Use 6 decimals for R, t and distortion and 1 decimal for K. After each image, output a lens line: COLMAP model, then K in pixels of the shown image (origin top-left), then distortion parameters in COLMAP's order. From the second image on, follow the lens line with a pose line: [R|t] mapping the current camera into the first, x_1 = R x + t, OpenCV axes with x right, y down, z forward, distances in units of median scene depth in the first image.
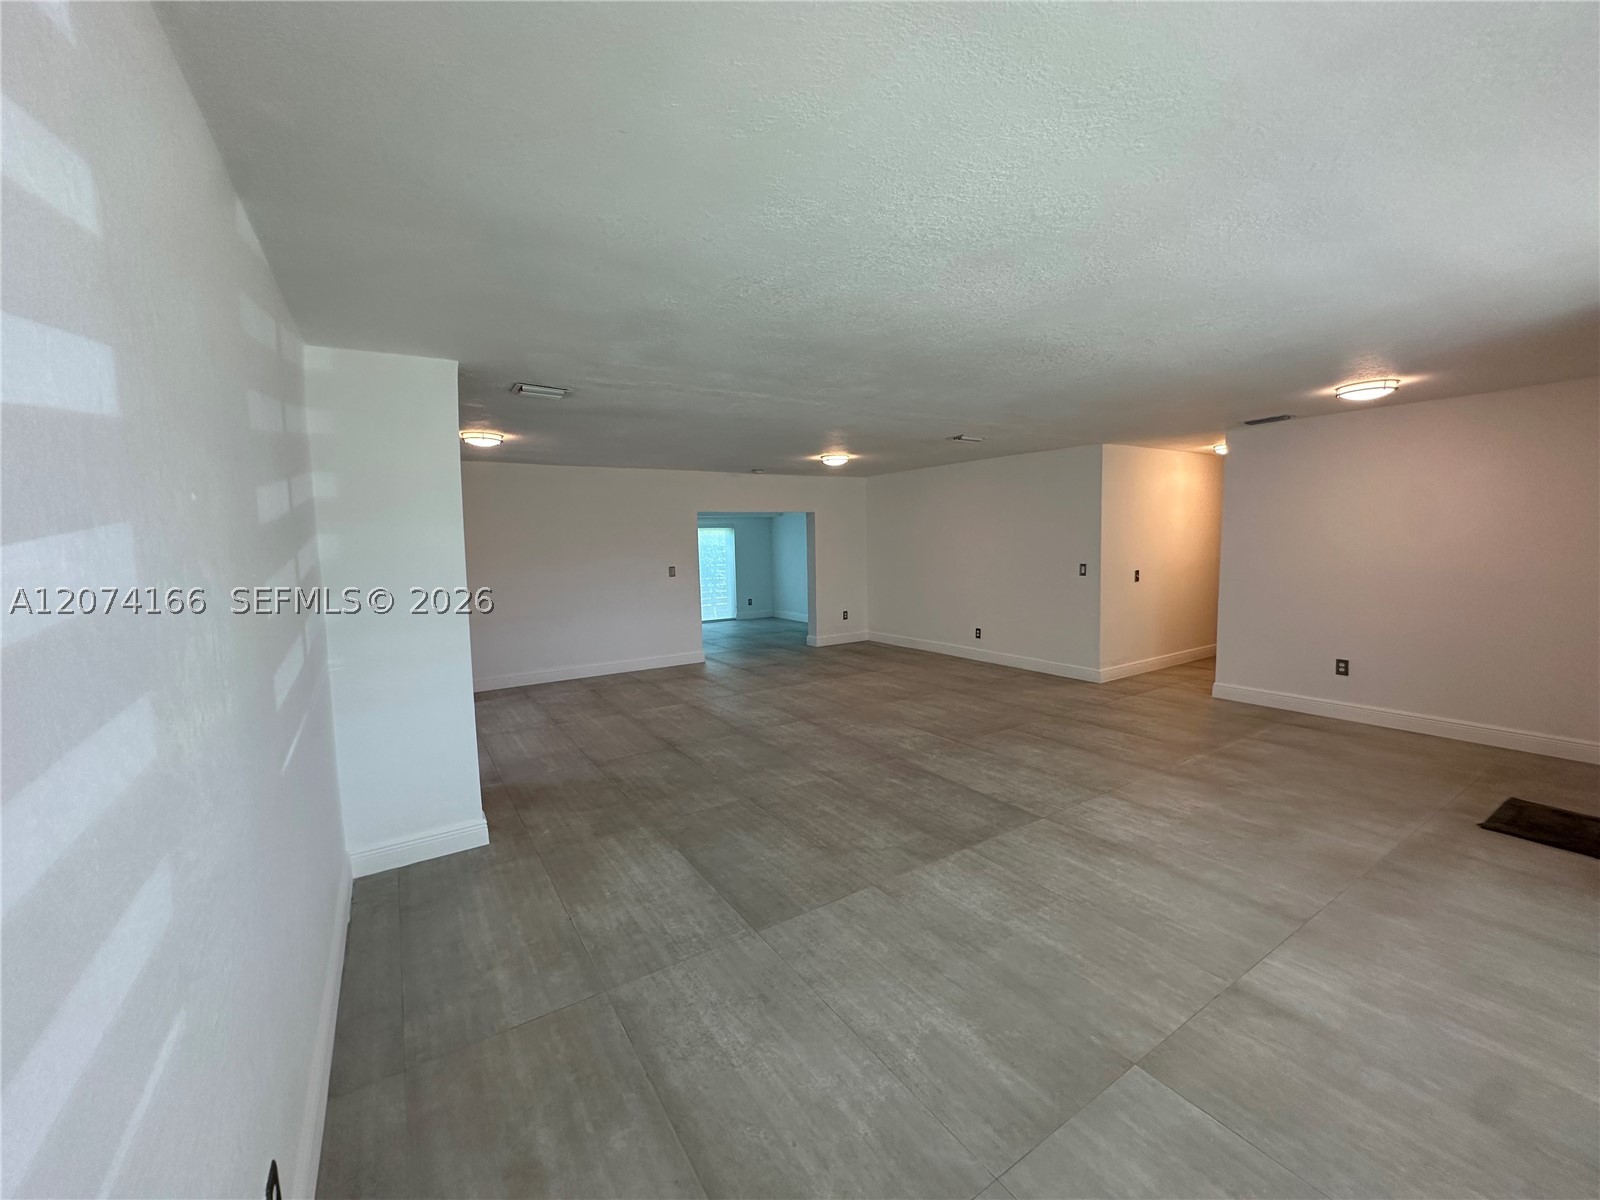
lens RADIAL K [[639.6, 0, 800.0], [0, 639.6, 600.0], [0, 0, 1]] dist [-0.004451, -0.000263]
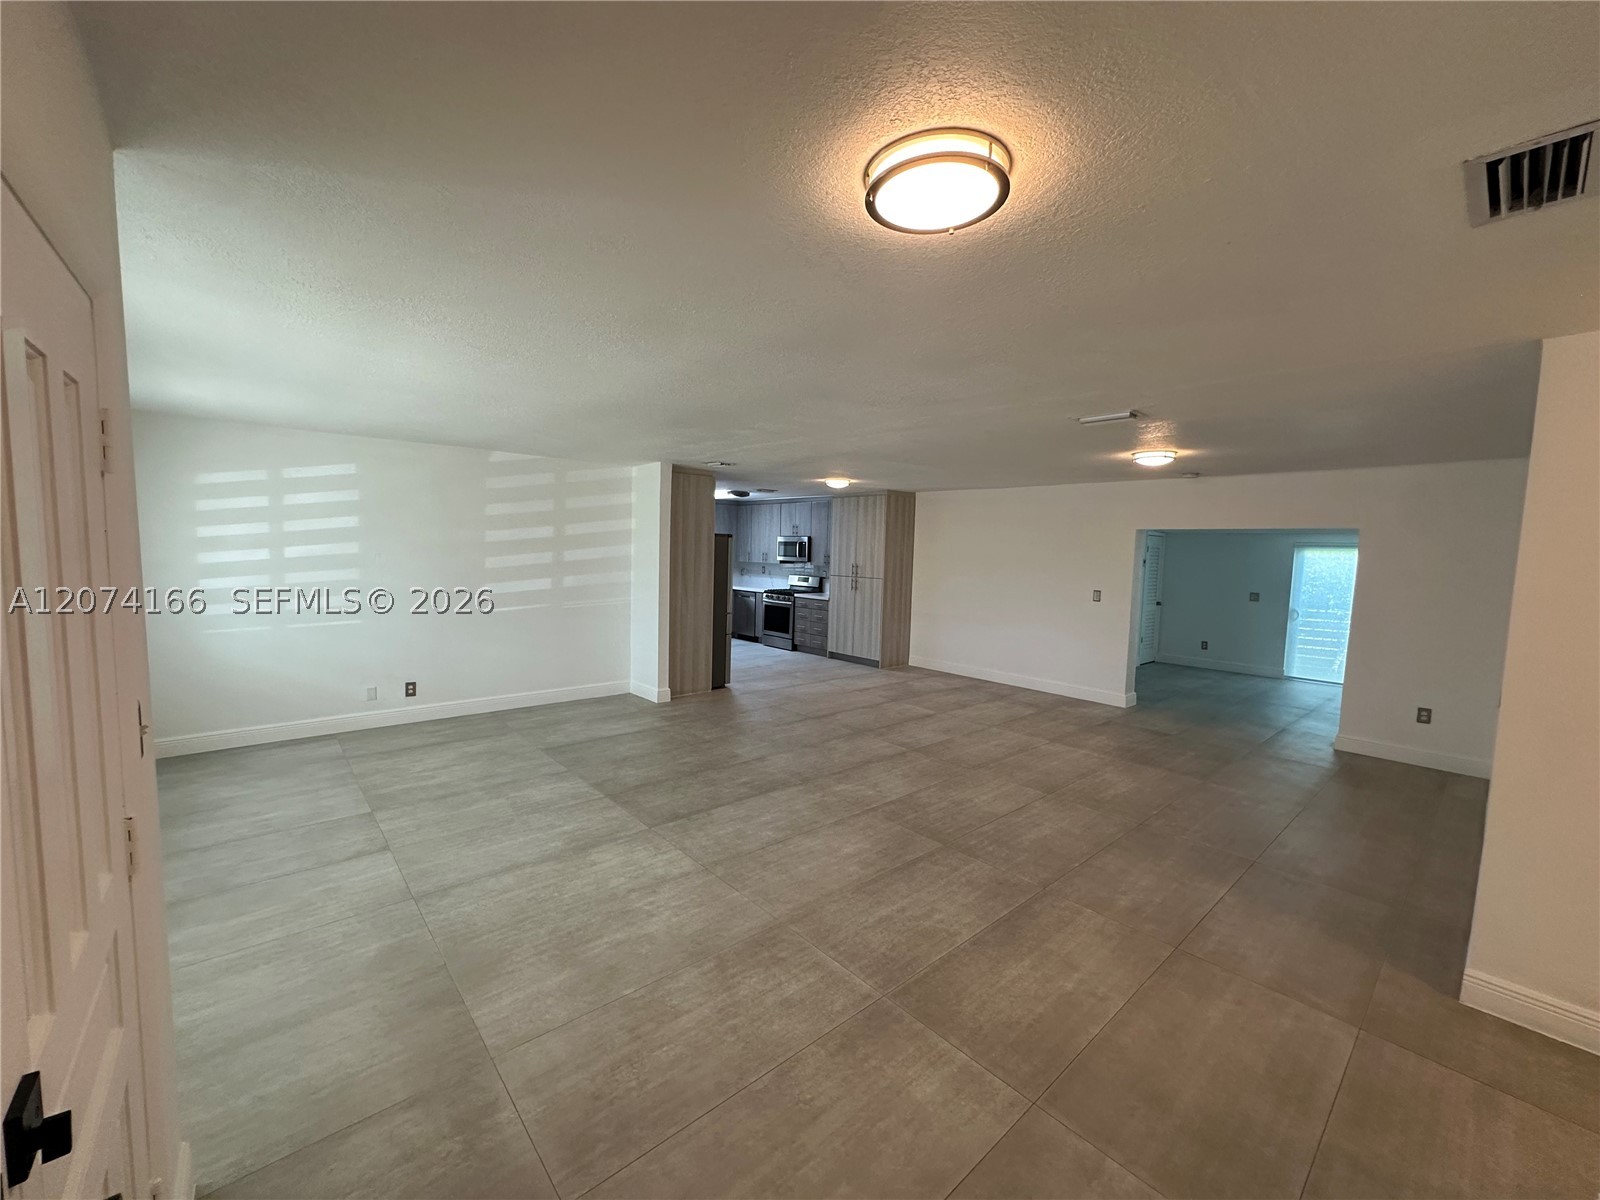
lens RADIAL K [[639.6, 0, 800.0], [0, 639.6, 600.0], [0, 0, 1]] dist [-0.004451, -0.000263]
pose [[0.147051, 0.110321, -0.982957, 1.310544], [-0.122946, 0.988093, 0.092505, -0.149554], [0.981458, 0.107248, 0.158863, 0.957446]]
